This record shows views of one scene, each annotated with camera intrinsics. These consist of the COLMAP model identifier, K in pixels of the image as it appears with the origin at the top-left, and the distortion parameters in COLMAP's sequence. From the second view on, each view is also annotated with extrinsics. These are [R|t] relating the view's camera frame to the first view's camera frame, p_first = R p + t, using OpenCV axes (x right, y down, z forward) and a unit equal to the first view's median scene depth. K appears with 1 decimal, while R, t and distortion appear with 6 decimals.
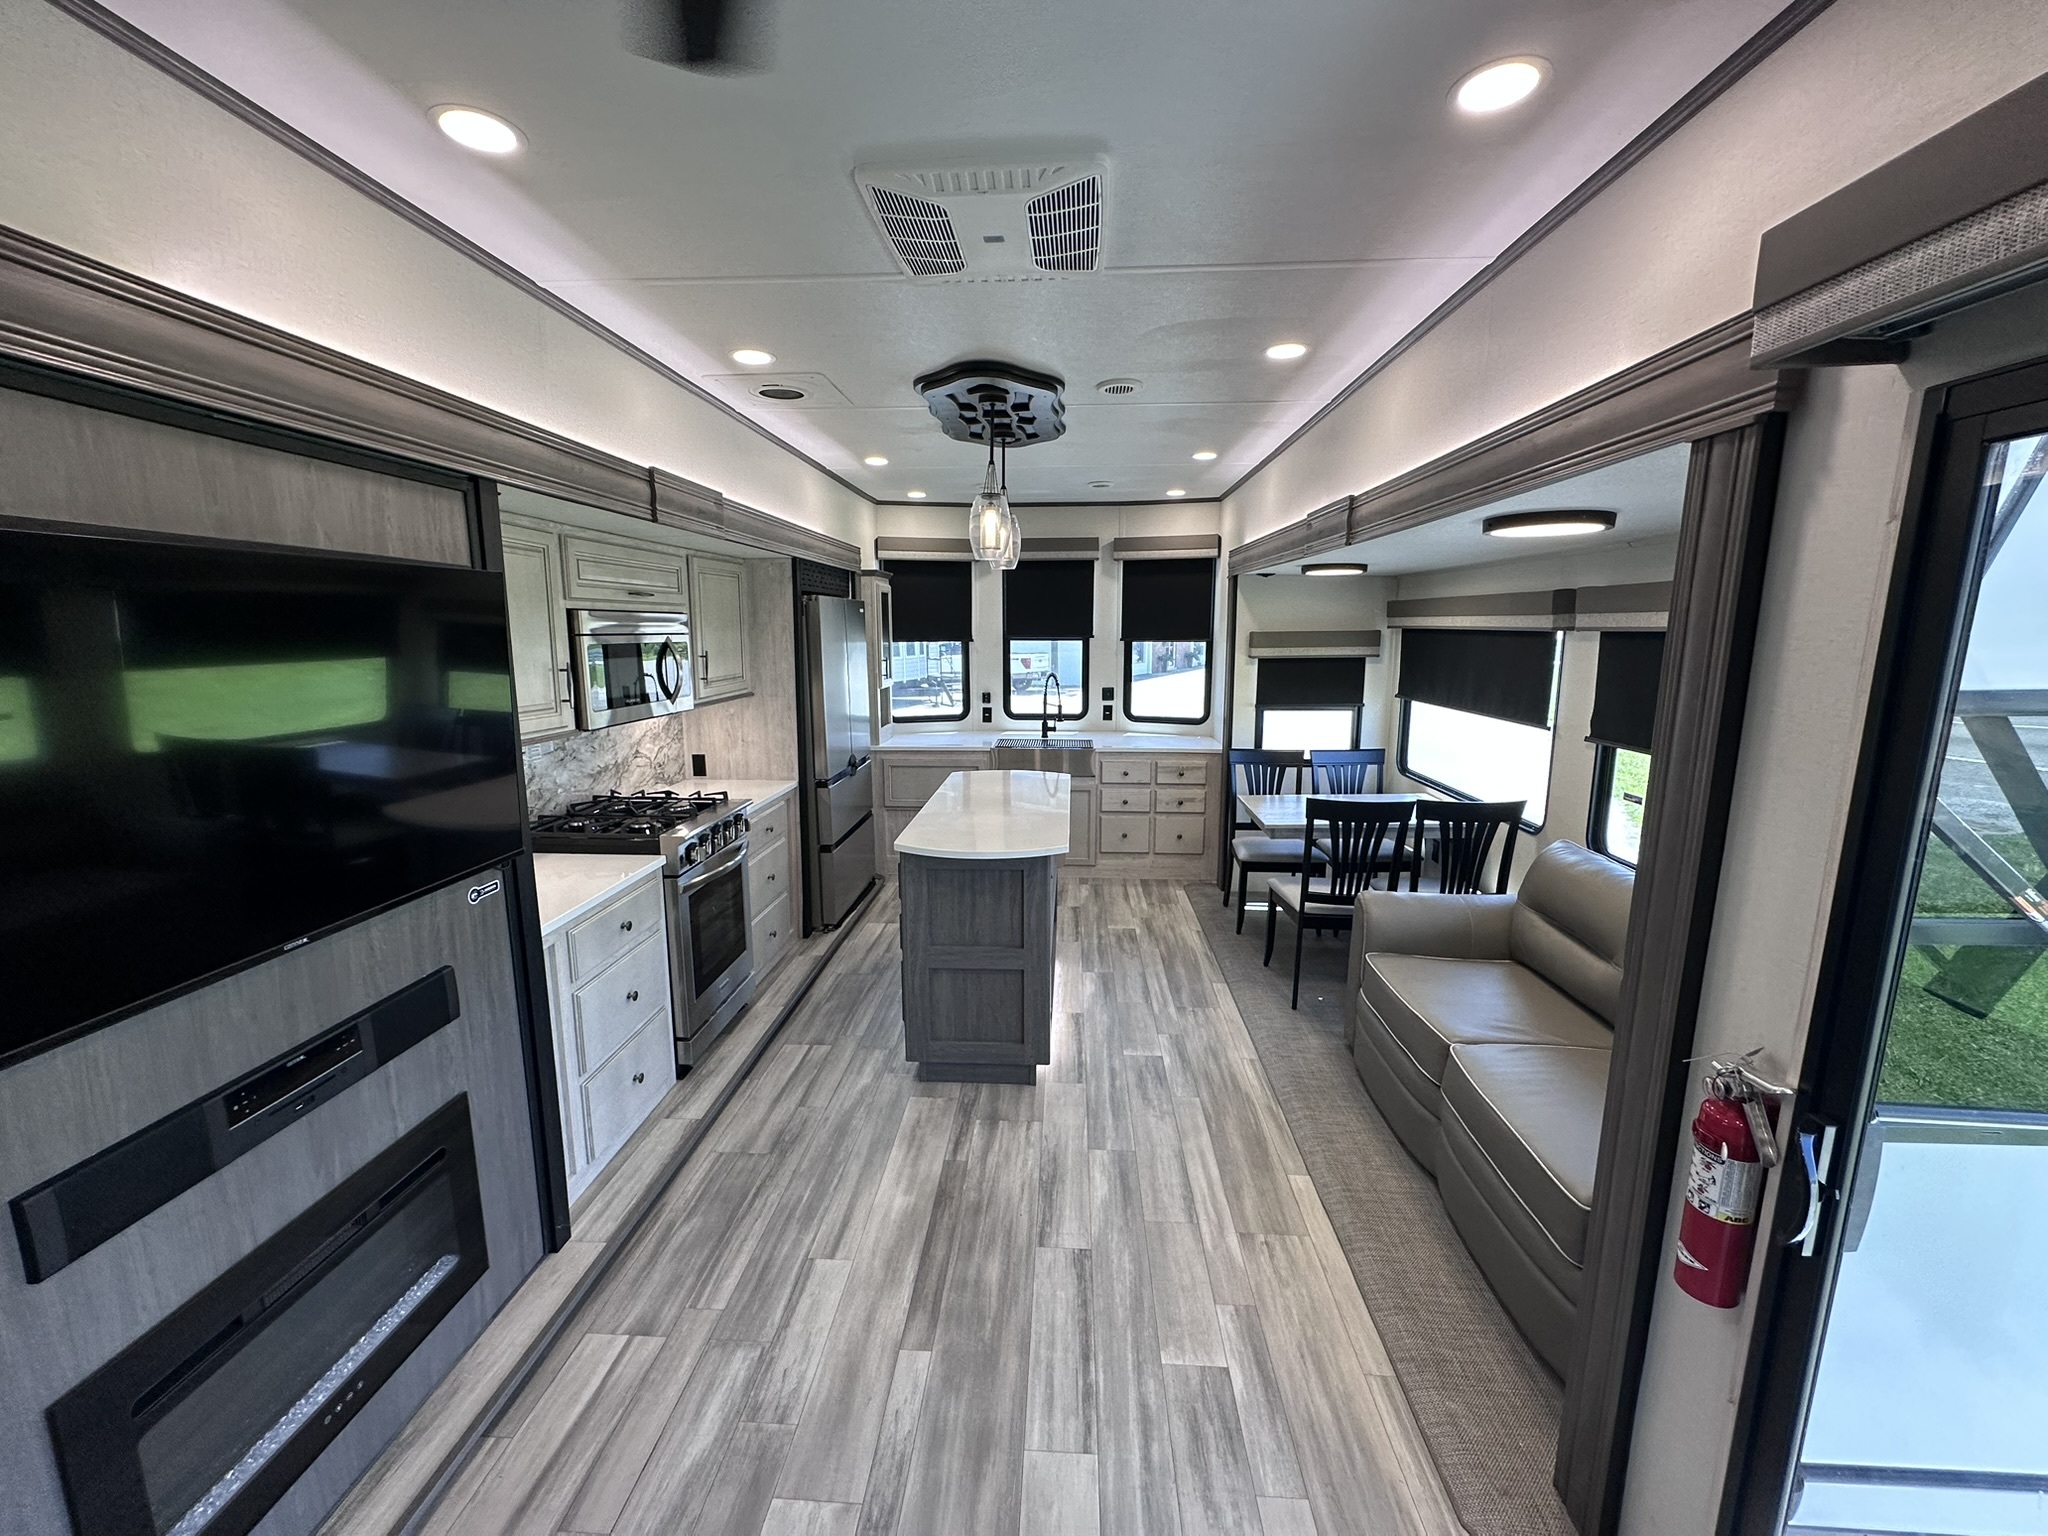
lens RADIAL K [[830.1, 0, 1029.8], [0, 830.1, 778.3], [0, 0, 1]] dist [-0.000505, -0.000099]
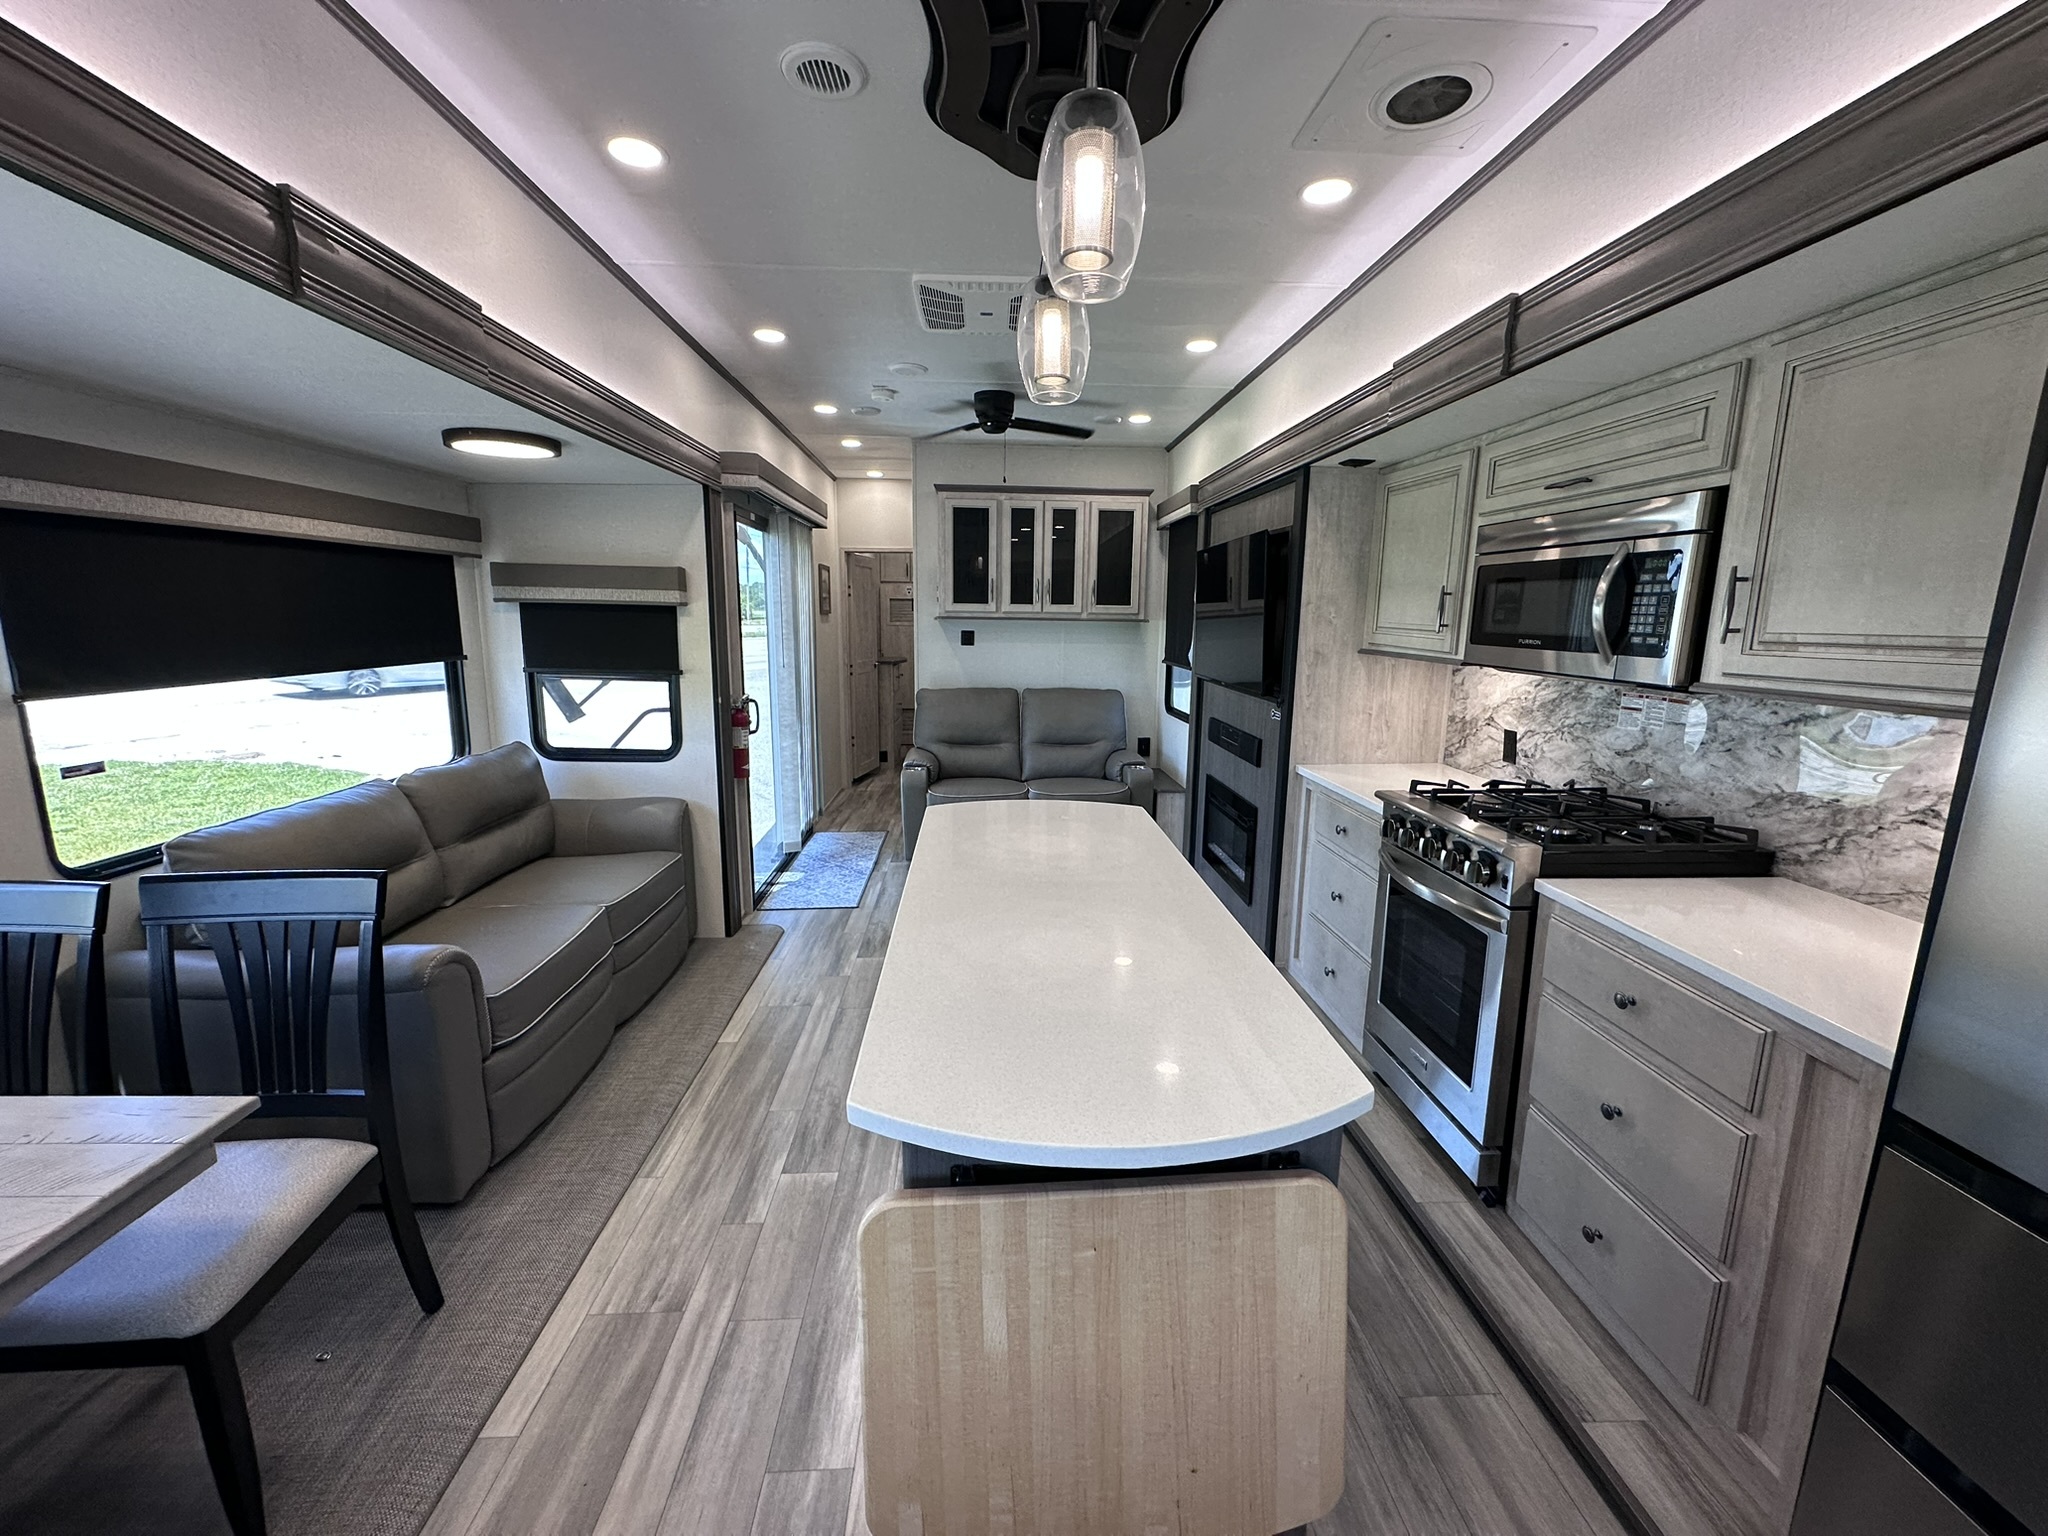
lens RADIAL K [[830.1, 0, 1039.6], [0, 830.1, 762.4], [0, 0, 1]] dist [-0.000505, -0.000099]
pose [[-0.991604, 0.001224, -0.129306, 0.041159], [-0.042568, 0.941134, 0.335344, -0.227375], [0.122104, 0.338032, -0.933180, 1.635934]]
